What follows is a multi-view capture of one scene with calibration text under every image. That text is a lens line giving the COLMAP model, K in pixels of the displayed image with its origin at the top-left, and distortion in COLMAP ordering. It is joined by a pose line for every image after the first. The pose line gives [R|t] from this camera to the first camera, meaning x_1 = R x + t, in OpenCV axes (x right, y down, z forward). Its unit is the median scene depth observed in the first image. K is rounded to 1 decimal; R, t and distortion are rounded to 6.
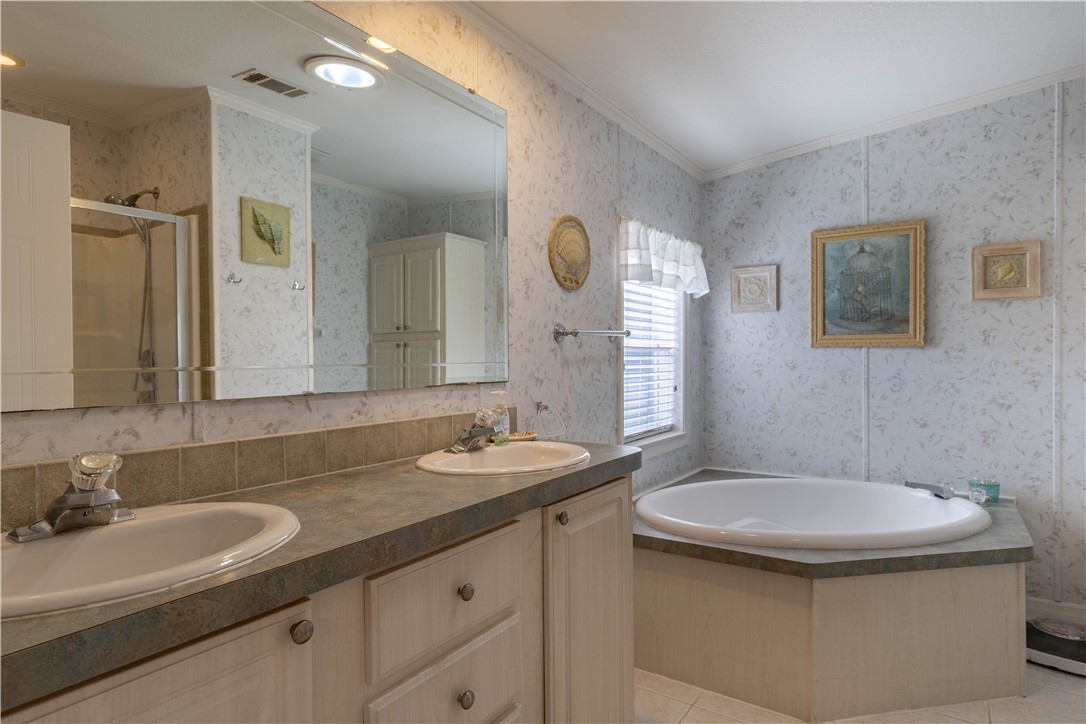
lens RADIAL K [[601.0, 0, 544.5], [0, 601.0, 361.3], [0, 0, 1]] dist [0.012428, -0.000278]
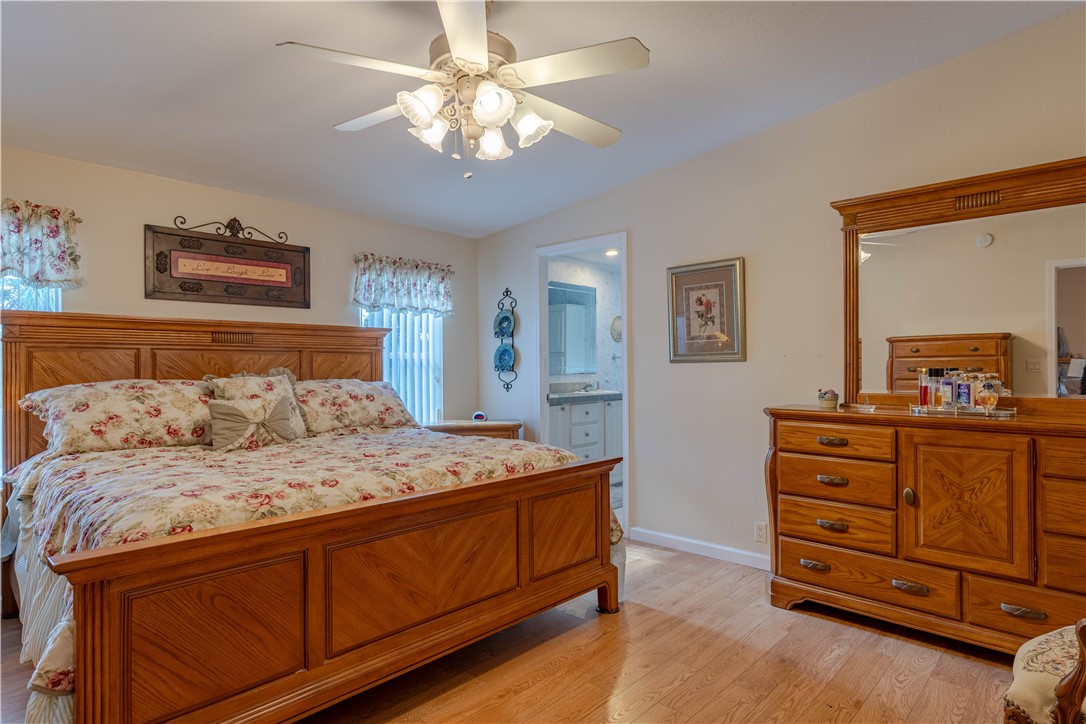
lens RADIAL K [[601.0, 0, 539.2], [0, 601.0, 362.8], [0, 0, 1]] dist [0.012428, -0.000278]
pose [[0.987612, 0.000783, -0.156914, 0.163303], [-0.002281, 0.999953, -0.009371, 0.012109], [0.156900, 0.009612, 0.987568, -2.568111]]
